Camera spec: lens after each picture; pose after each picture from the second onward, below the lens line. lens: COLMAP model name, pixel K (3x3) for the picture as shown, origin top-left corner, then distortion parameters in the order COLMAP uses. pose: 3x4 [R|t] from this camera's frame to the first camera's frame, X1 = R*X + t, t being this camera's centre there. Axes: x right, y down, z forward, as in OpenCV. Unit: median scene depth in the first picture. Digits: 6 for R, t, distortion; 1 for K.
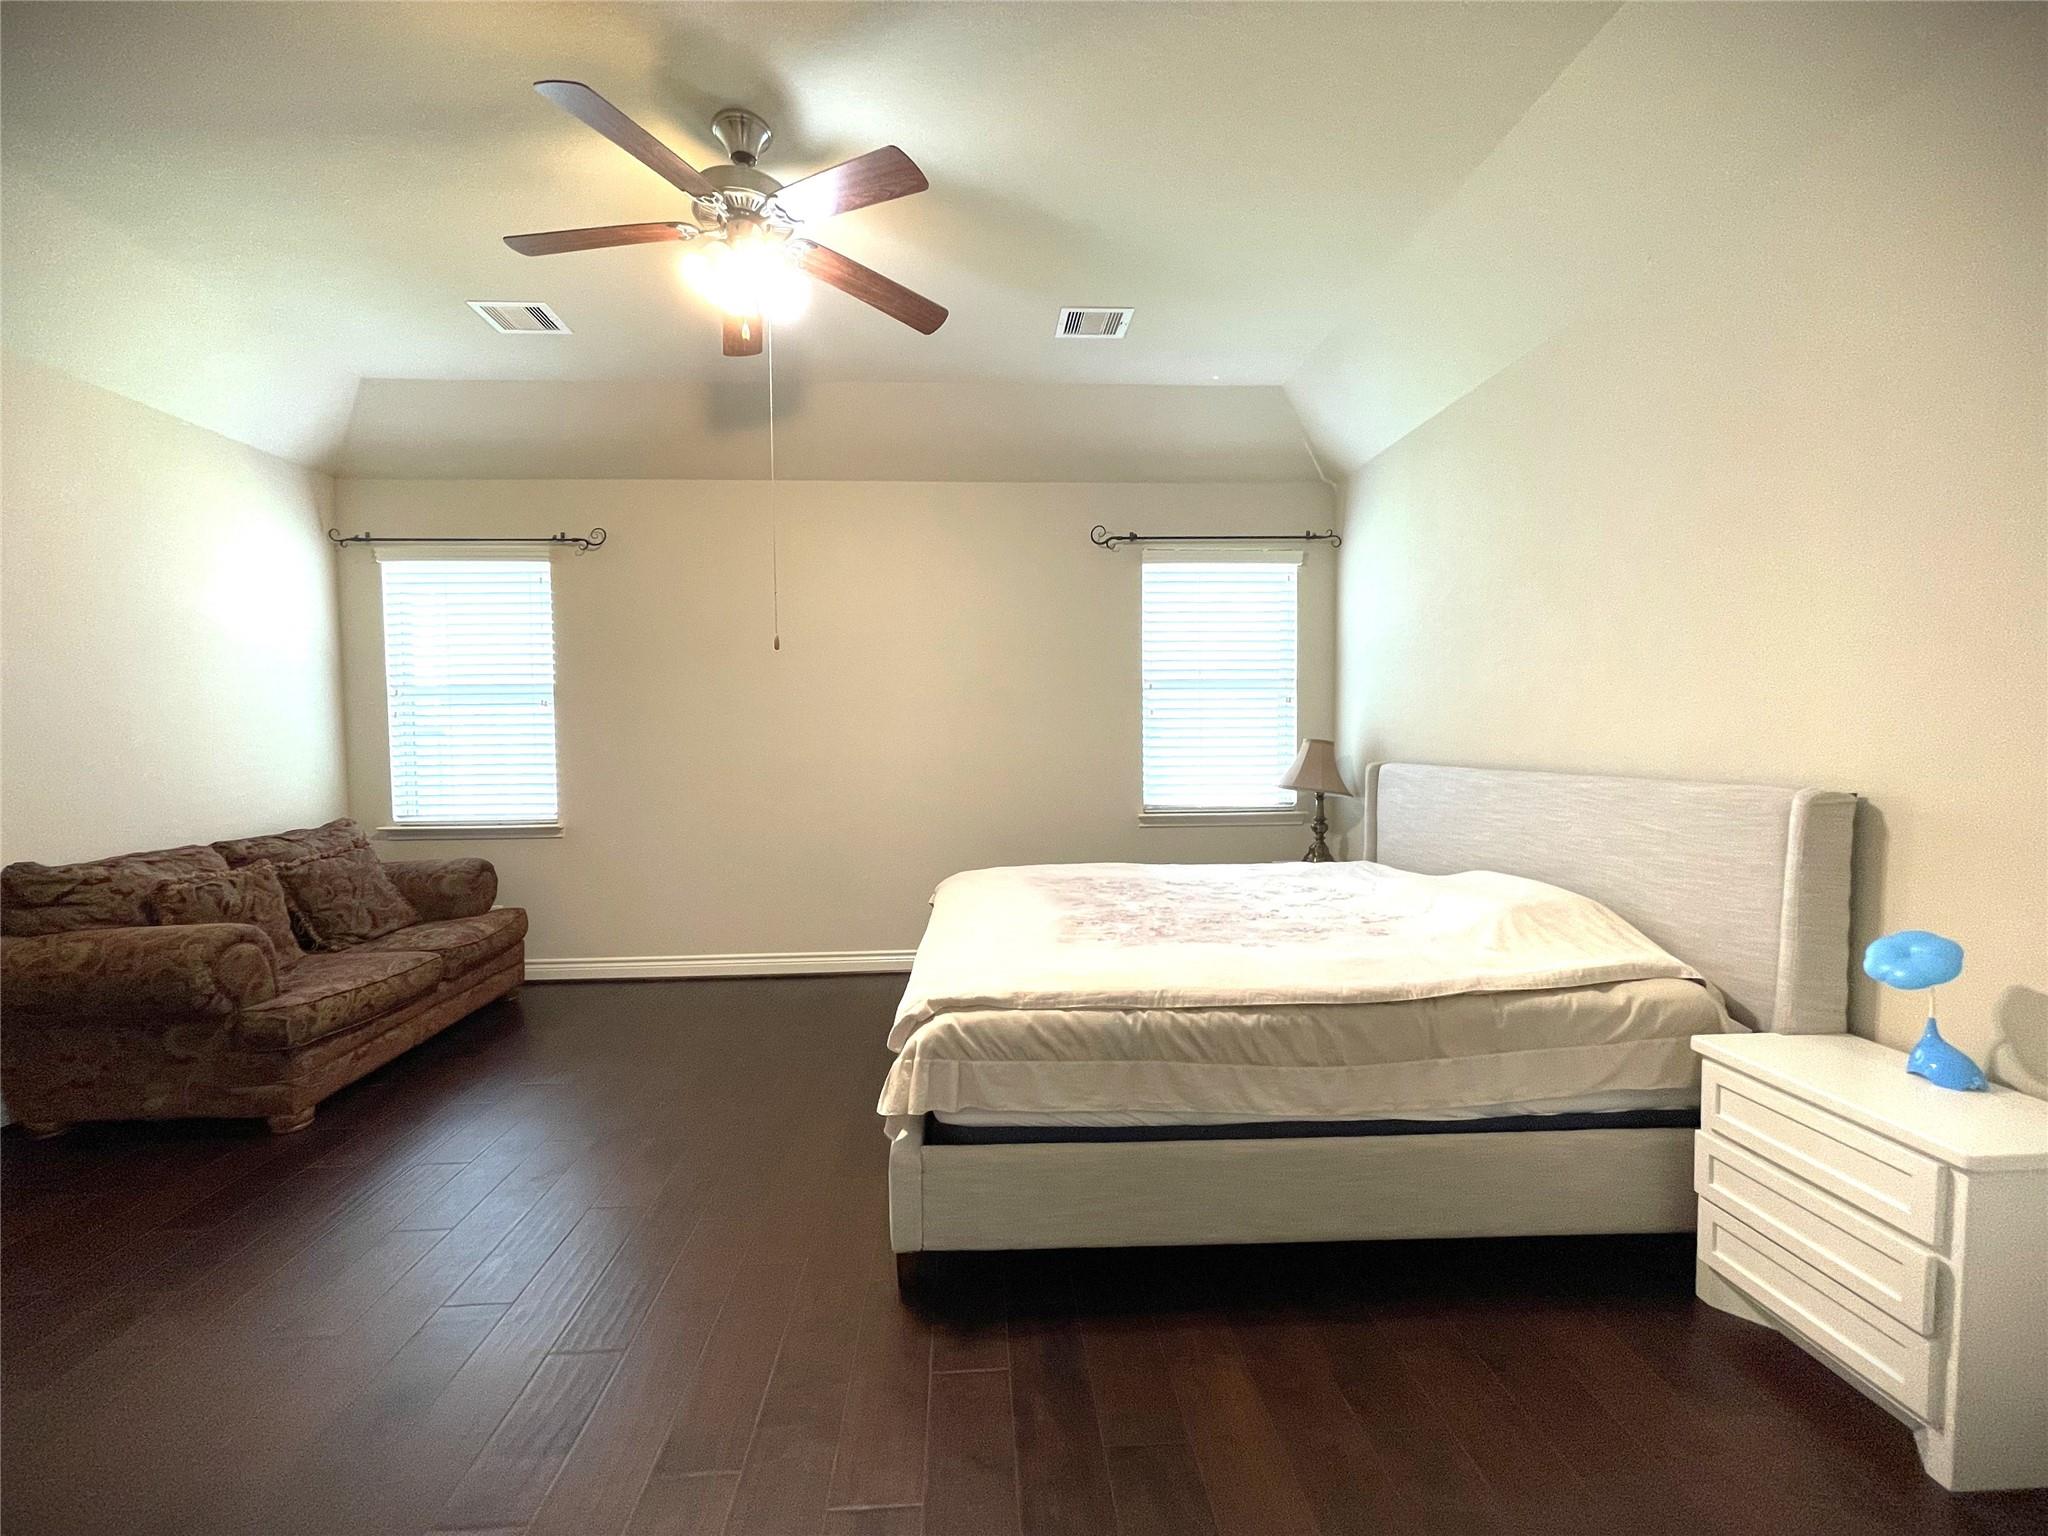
lens RADIAL K [[829.7, 0, 1030.2], [0, 829.7, 787.7], [0, 0, 1]] dist [-0.001439, 0.000000]
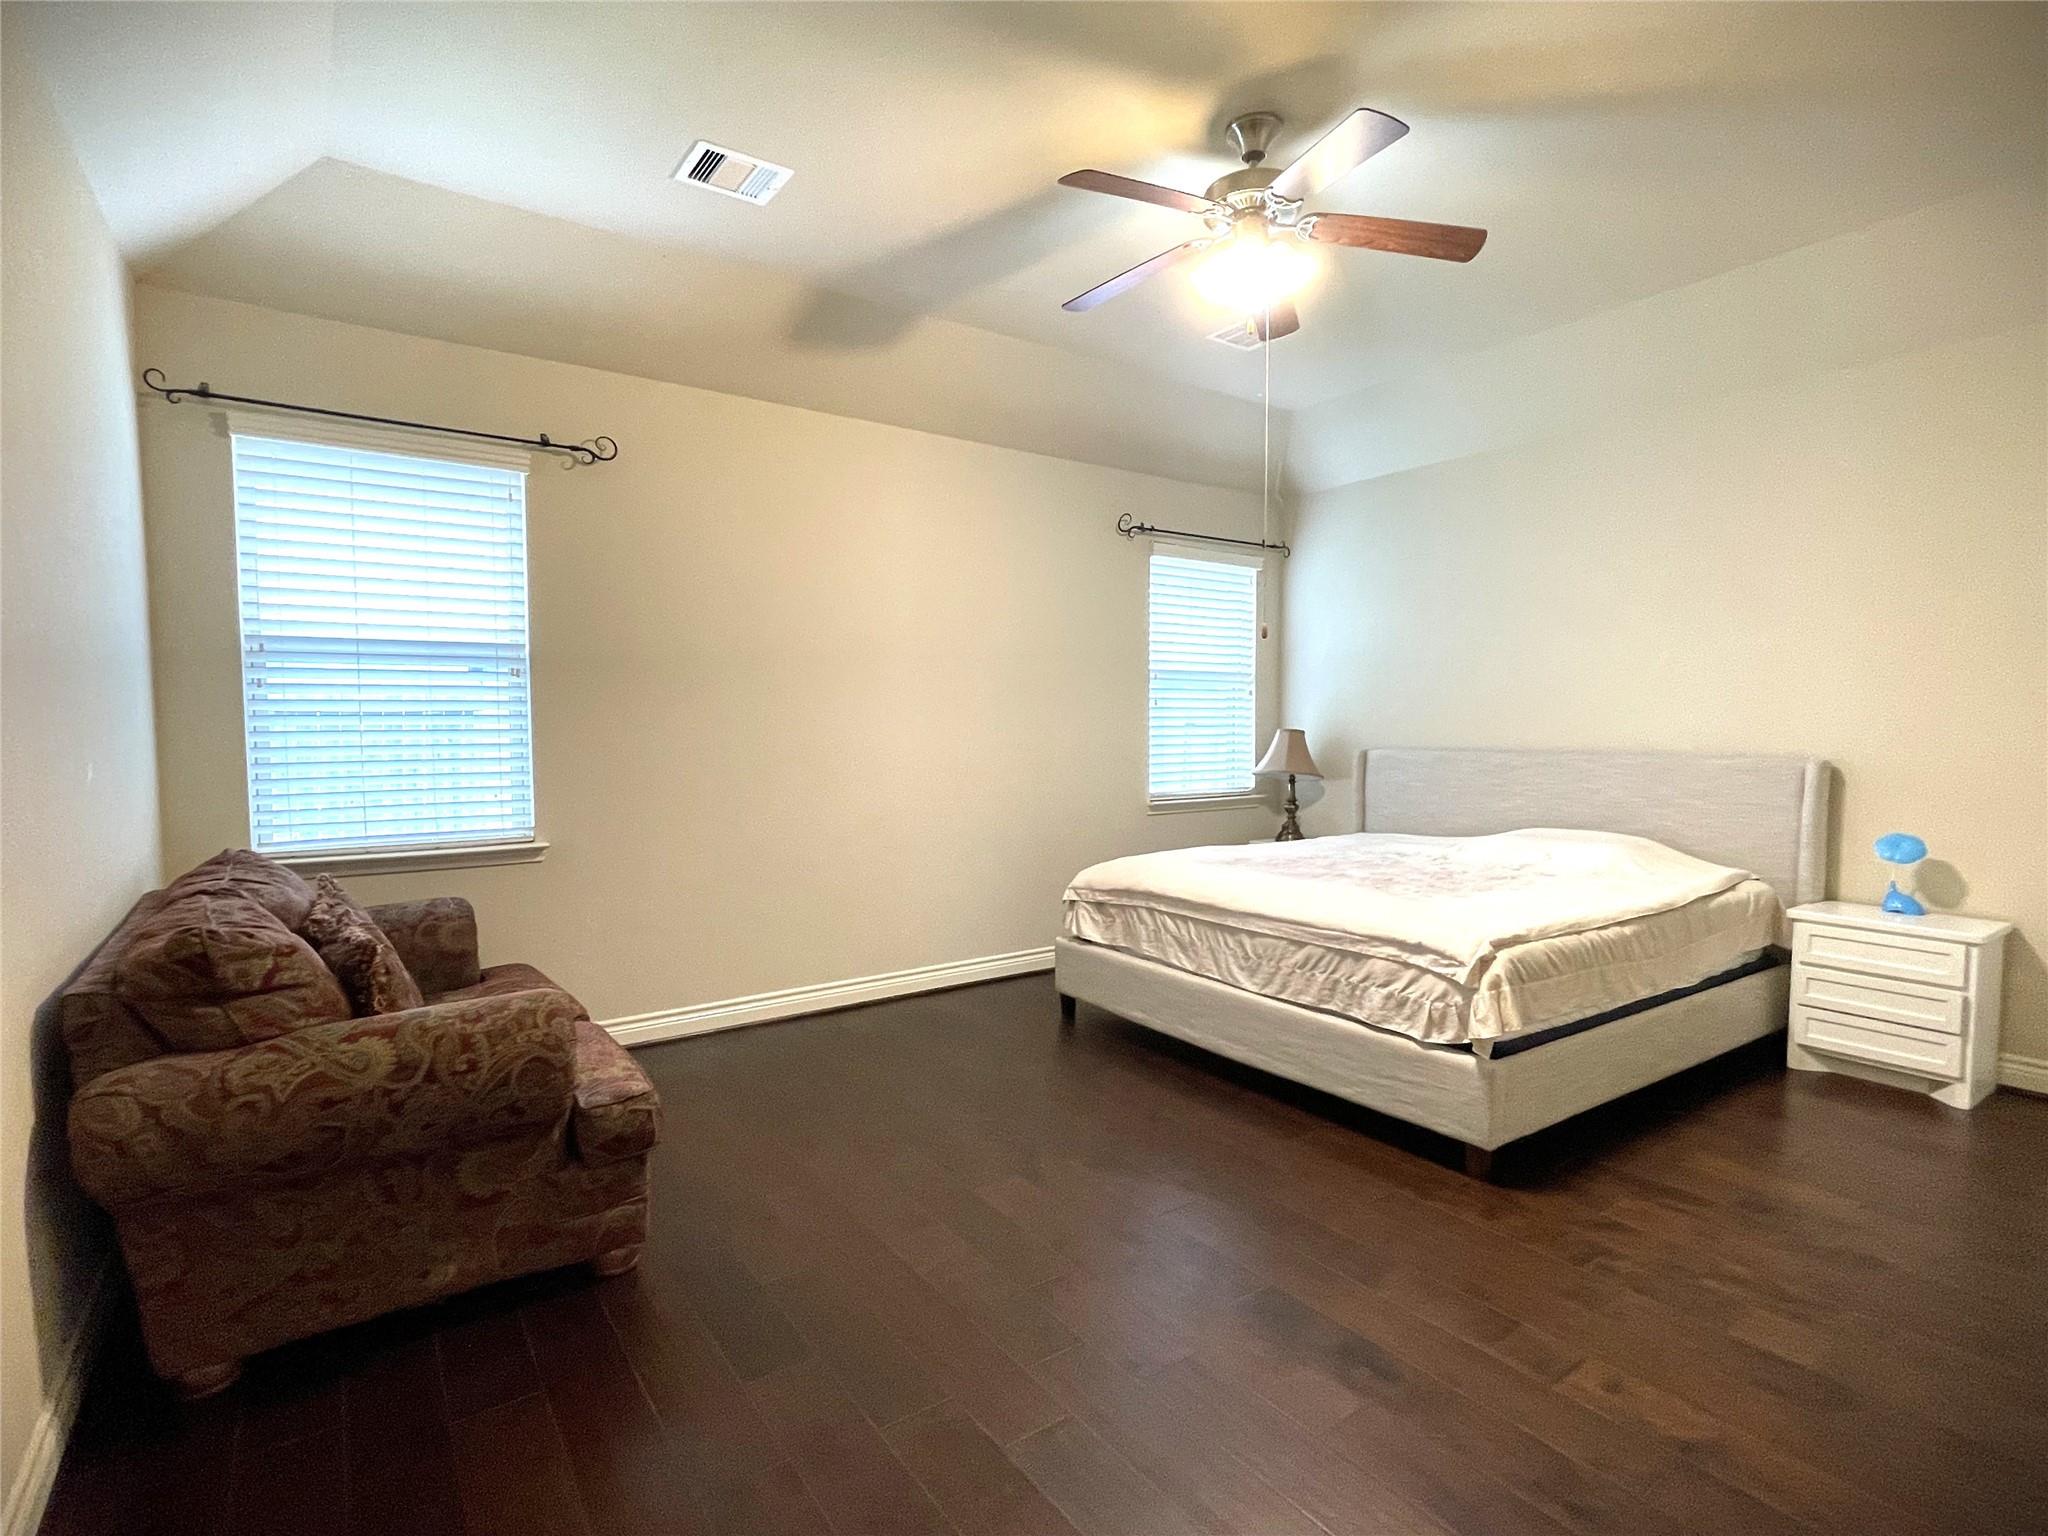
lens RADIAL K [[990.4, 0, 1015.4], [0, 990.4, 800.3], [0, 0, 1]] dist [-0.003137, 0.001674]
pose [[0.848991, -0.032168, 0.527426, -0.702562], [0.025730, 0.999478, 0.019541, 0.001320], [-0.527780, -0.003020, 0.849376, 0.063575]]
